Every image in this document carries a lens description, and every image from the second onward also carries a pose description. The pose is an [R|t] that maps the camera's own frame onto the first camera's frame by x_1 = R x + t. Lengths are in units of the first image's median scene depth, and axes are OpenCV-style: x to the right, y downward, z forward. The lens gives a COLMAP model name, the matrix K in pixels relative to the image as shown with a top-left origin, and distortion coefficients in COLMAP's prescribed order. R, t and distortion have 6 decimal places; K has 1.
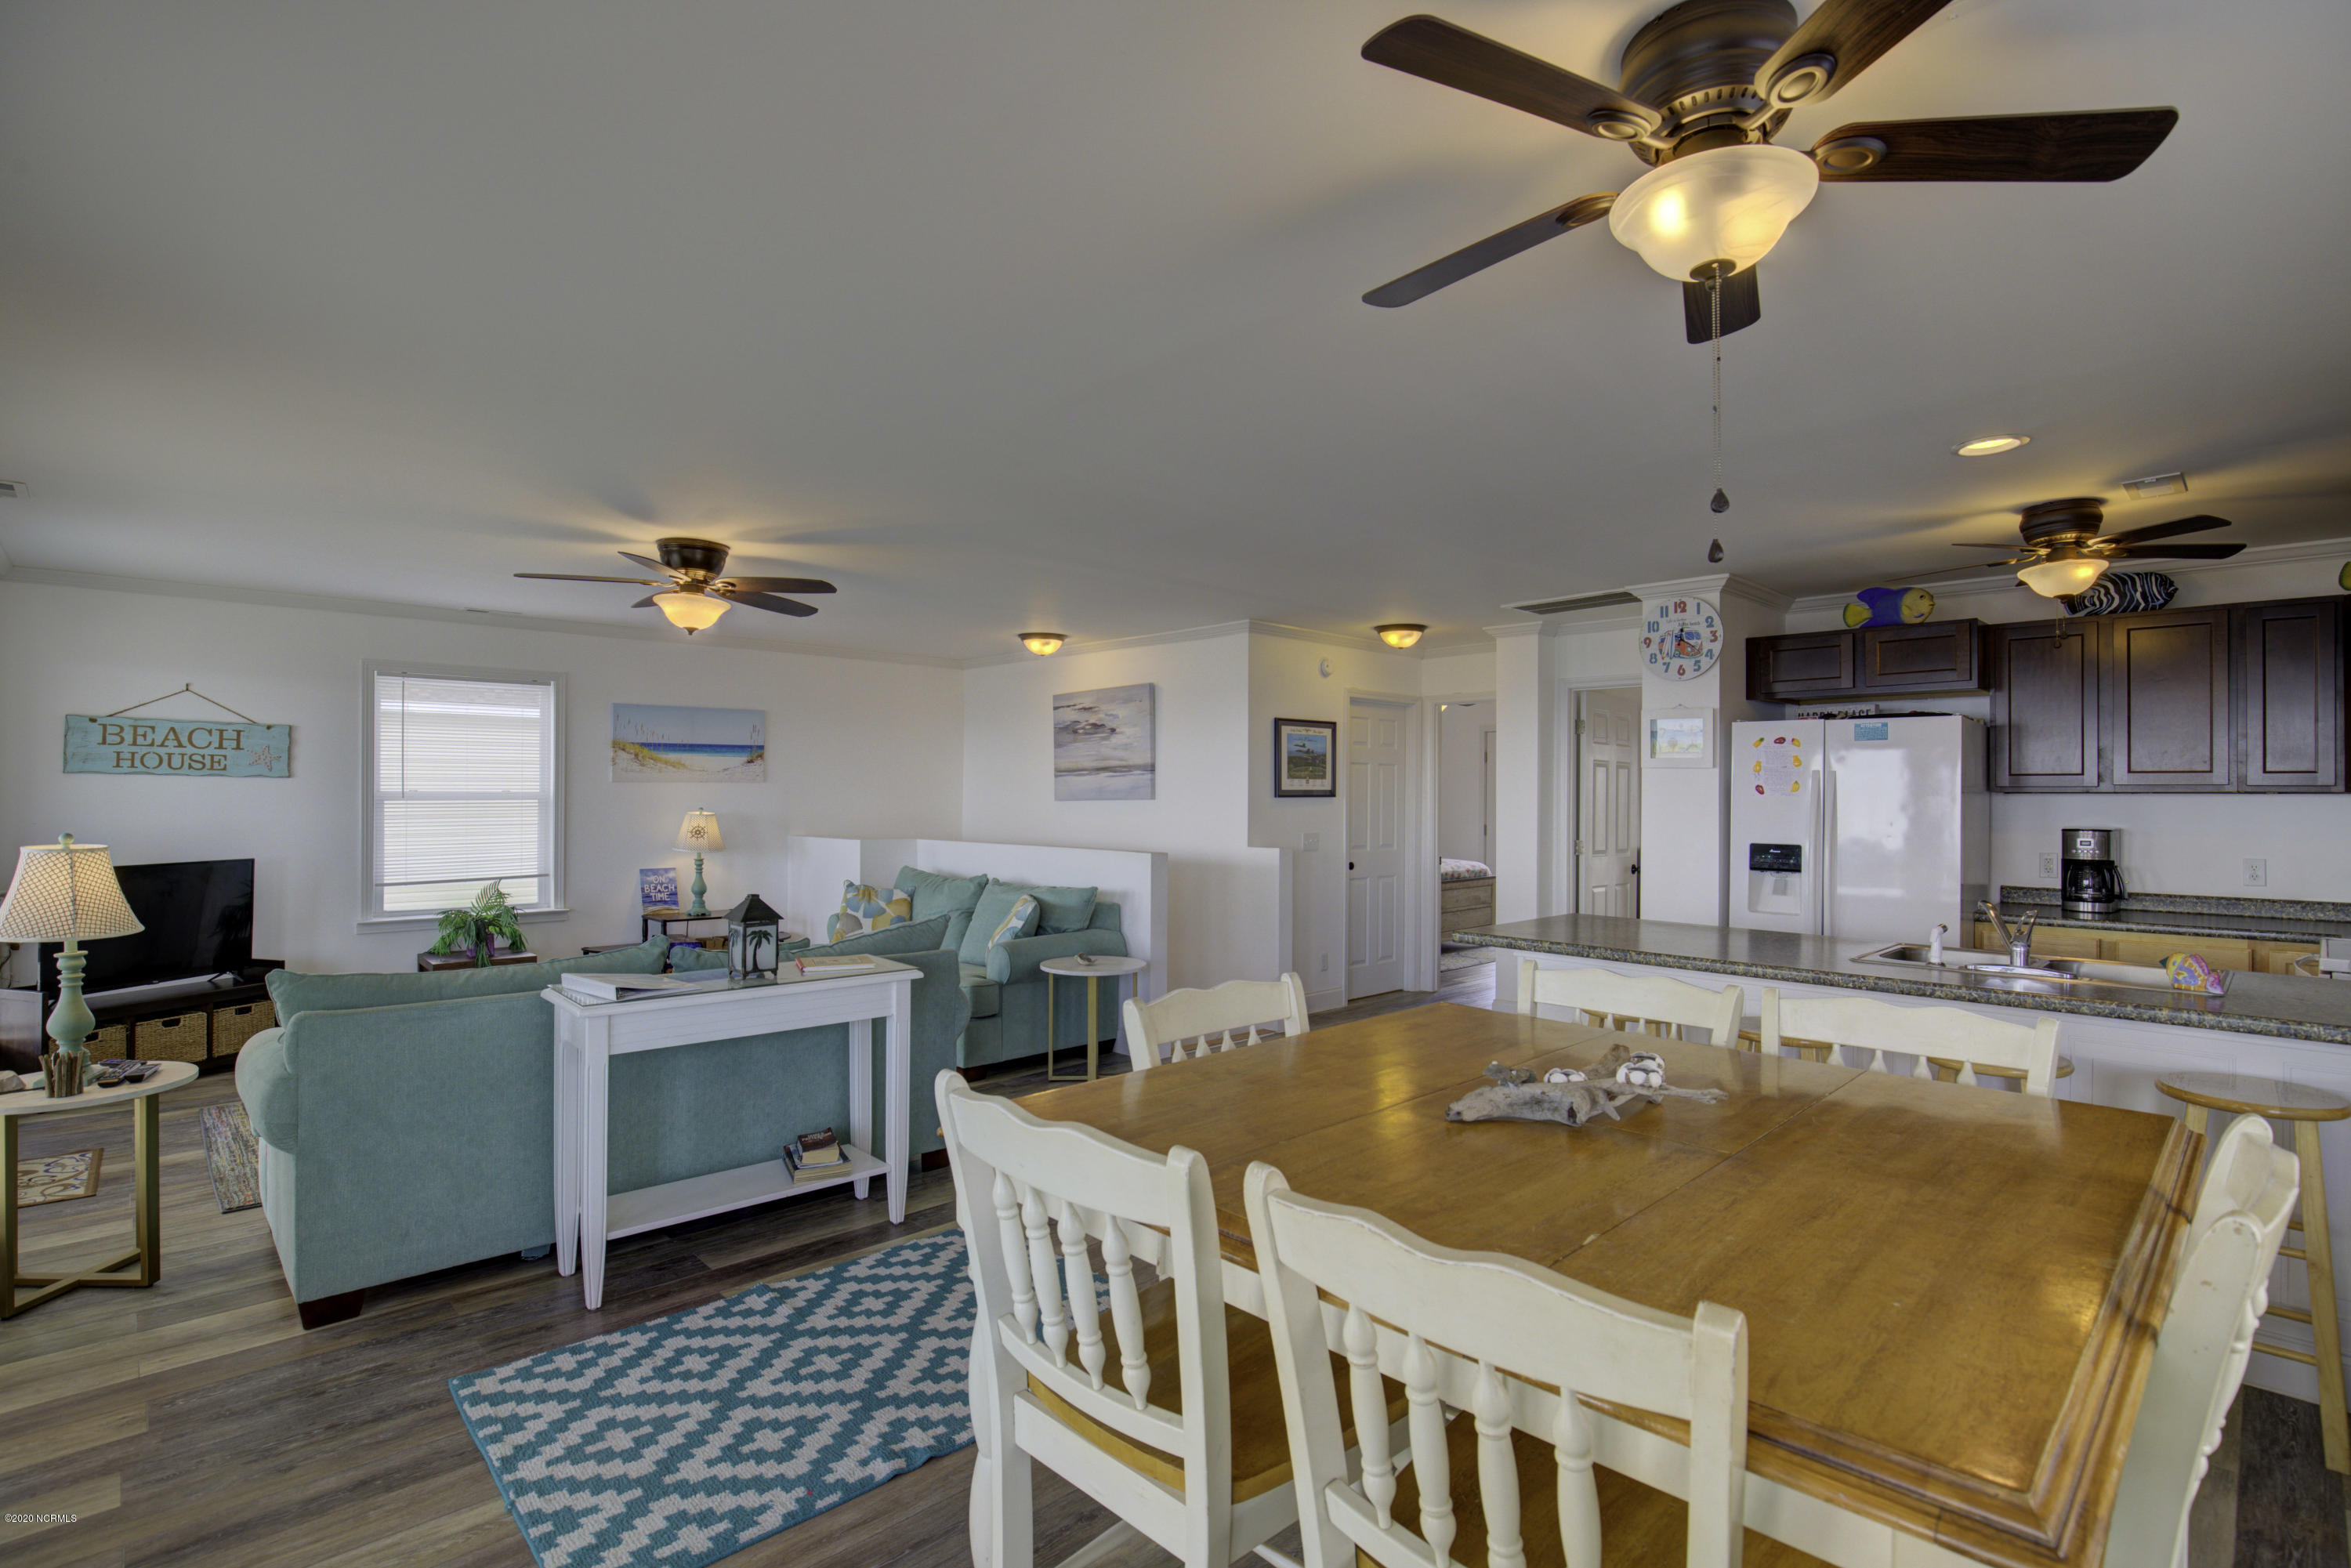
lens RADIAL K [[1110.4, 0, 1170.0], [0, 1110.4, 792.3], [0, 0, 1]] dist [-0.032998, 0.006036]
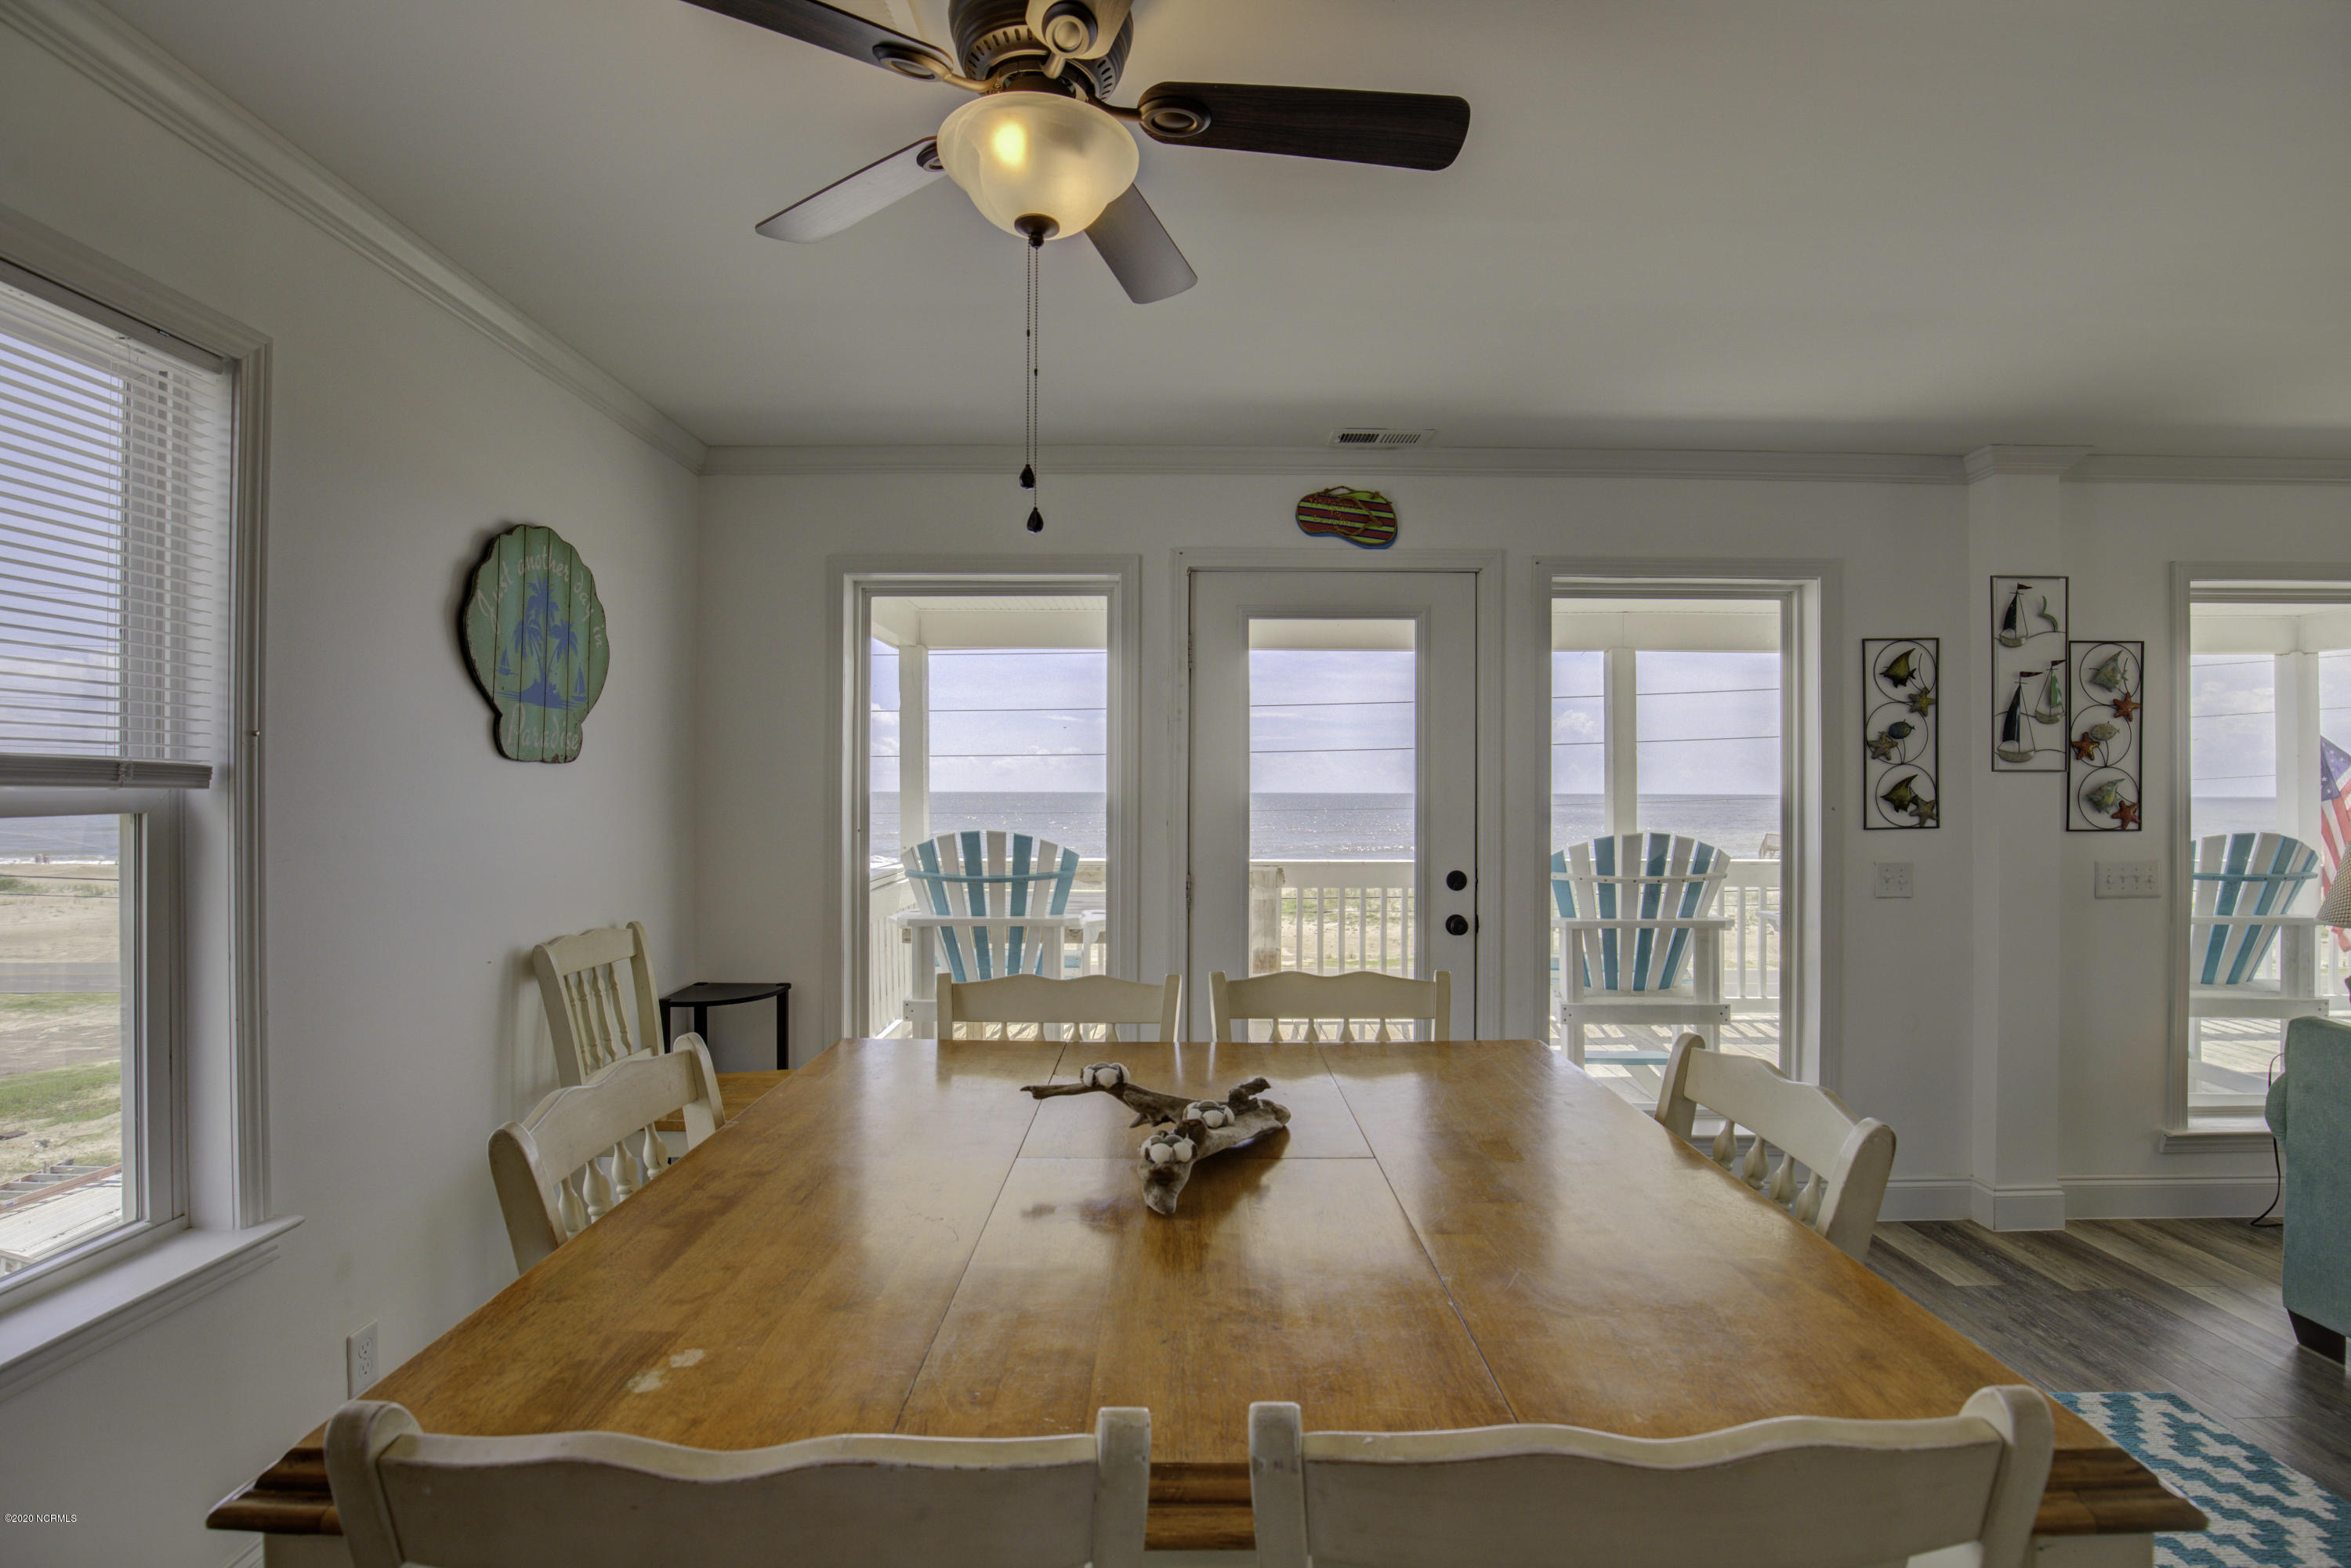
lens RADIAL K [[1110.4, 0, 1180.8], [0, 1110.4, 784.3], [0, 0, 1]] dist [-0.032998, 0.006036]
pose [[-0.690340, -0.009980, -0.723416, 0.309337], [-0.006008, 0.999949, -0.008062, 0.005836], [0.723460, -0.001220, -0.690365, 0.491357]]
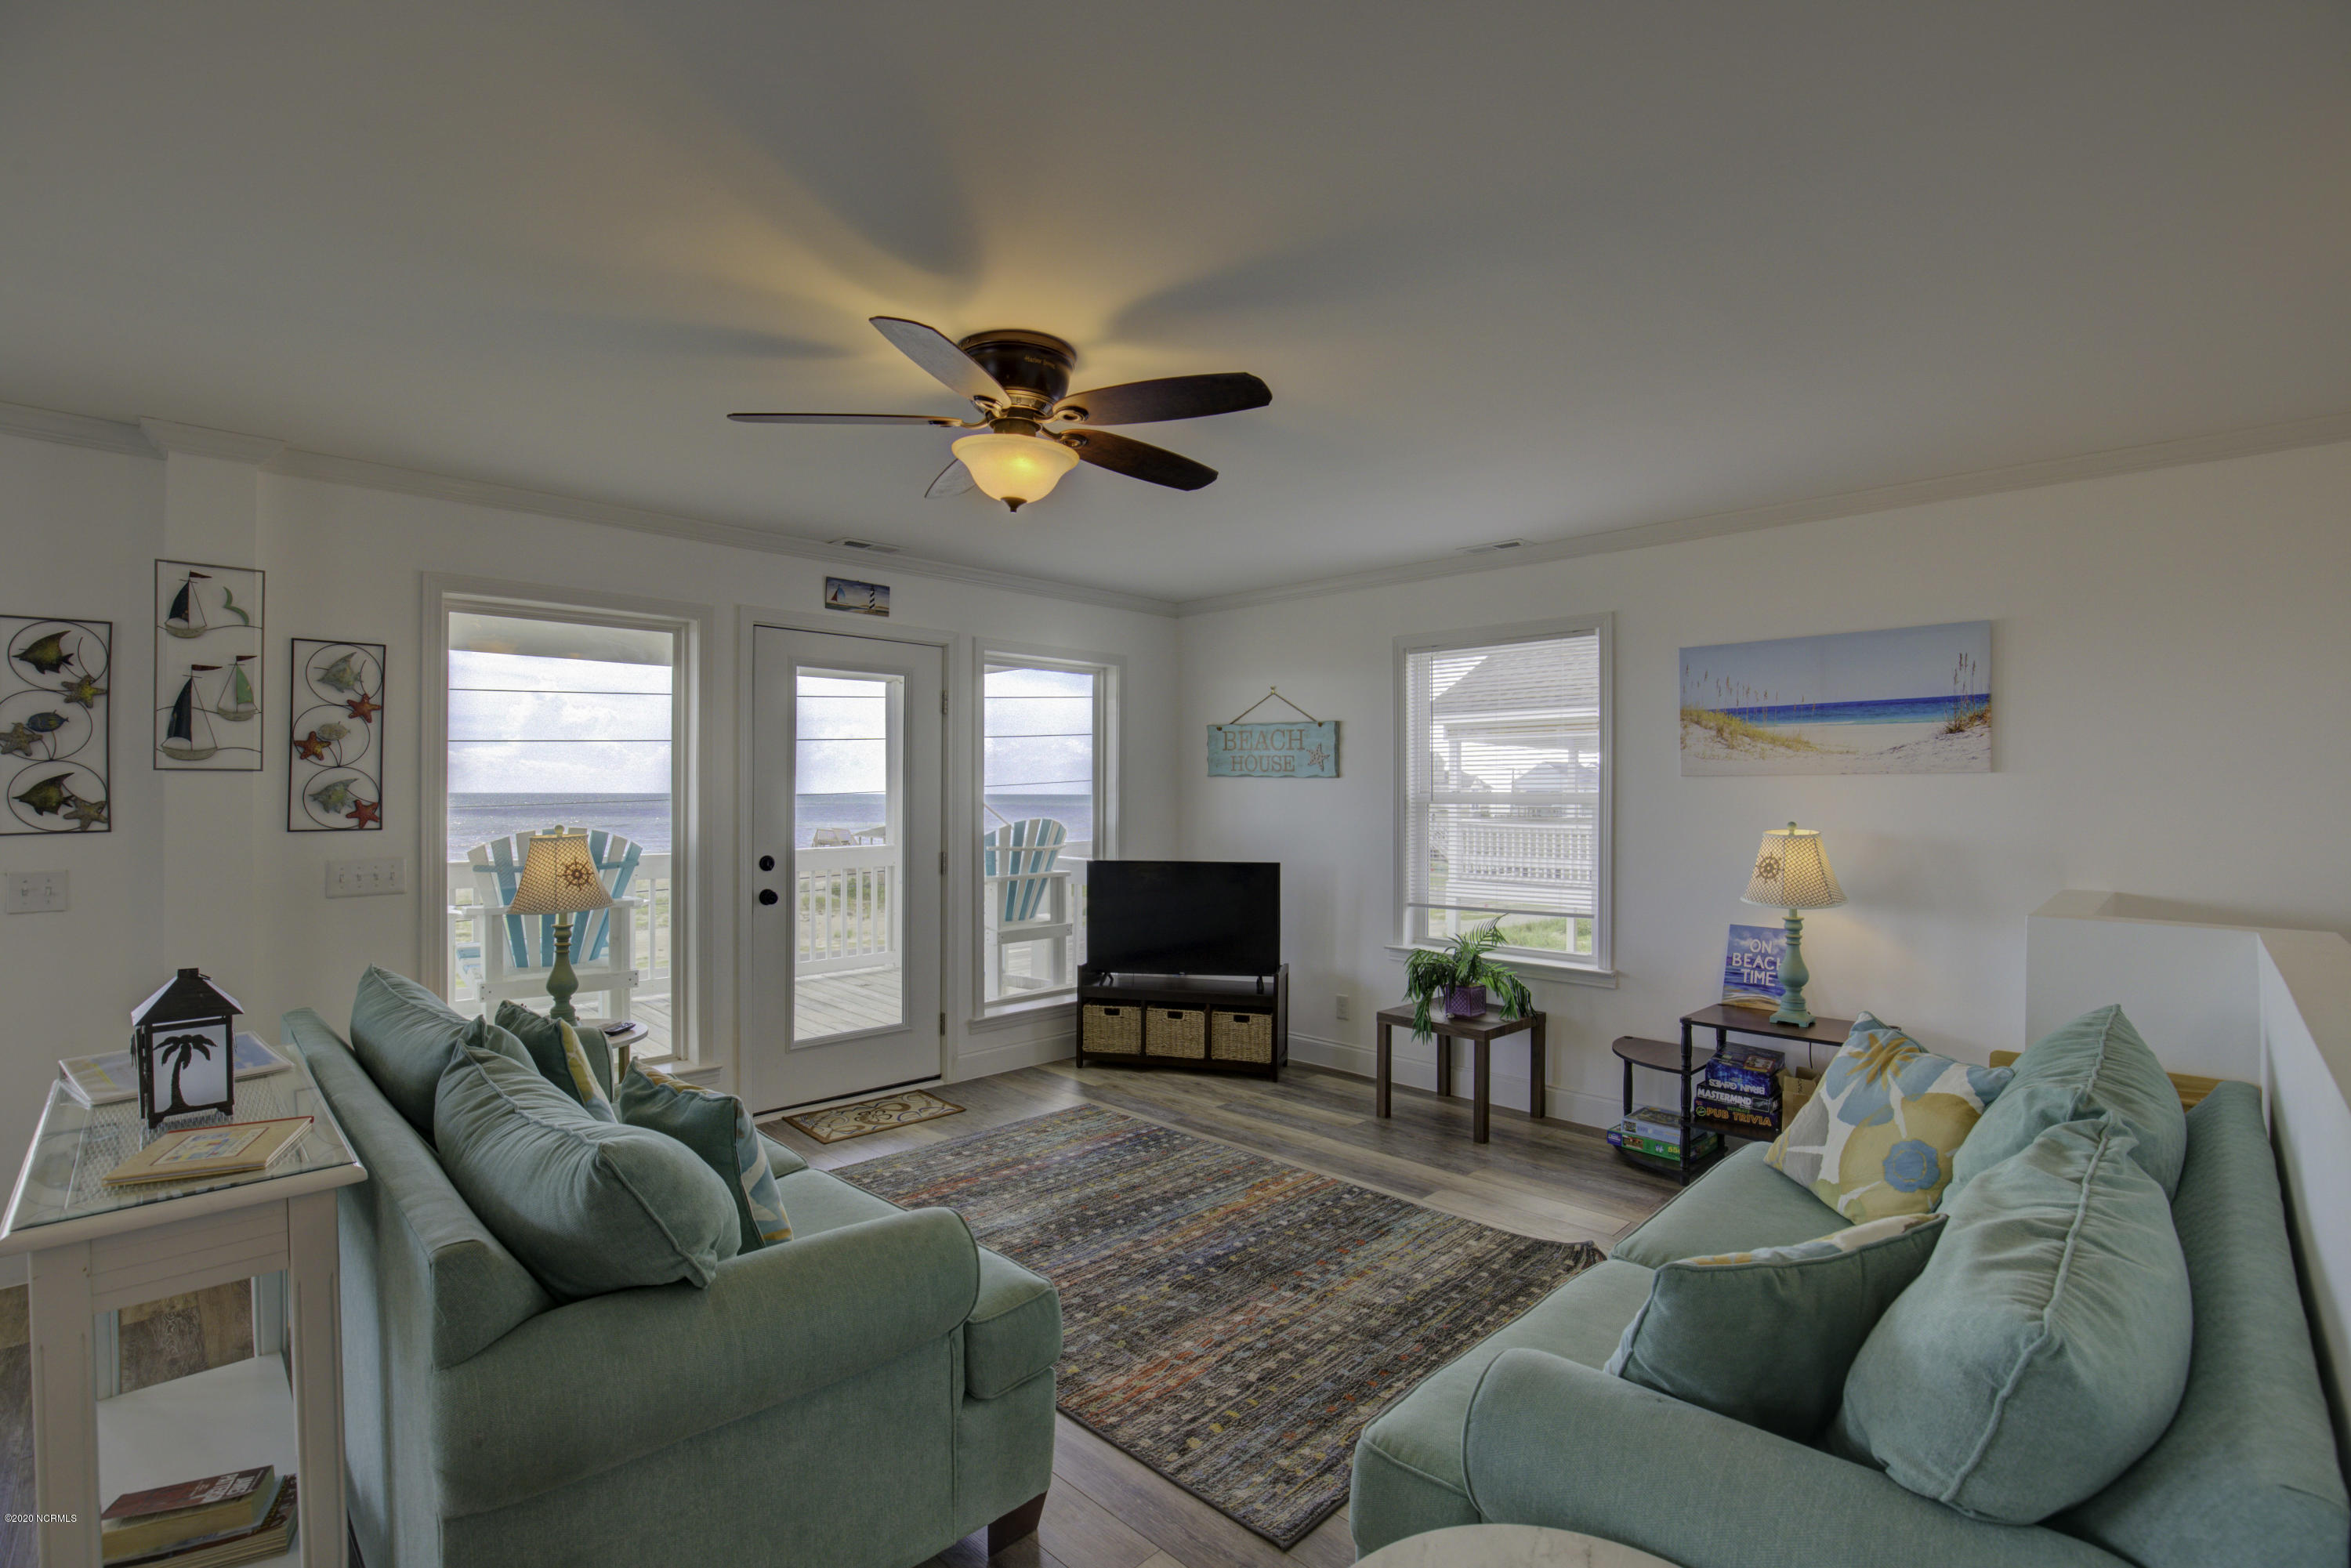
lens RADIAL K [[1070.1, 0, 1181.5], [0, 1070.1, 790.1], [0, 0, 1]] dist [-0.037573, 0.007301]
pose [[0.028242, -0.006096, -0.999583, 0.098616], [-0.002688, 0.999977, -0.006174, 0.003356], [0.999598, 0.002861, 0.028225, 0.934464]]
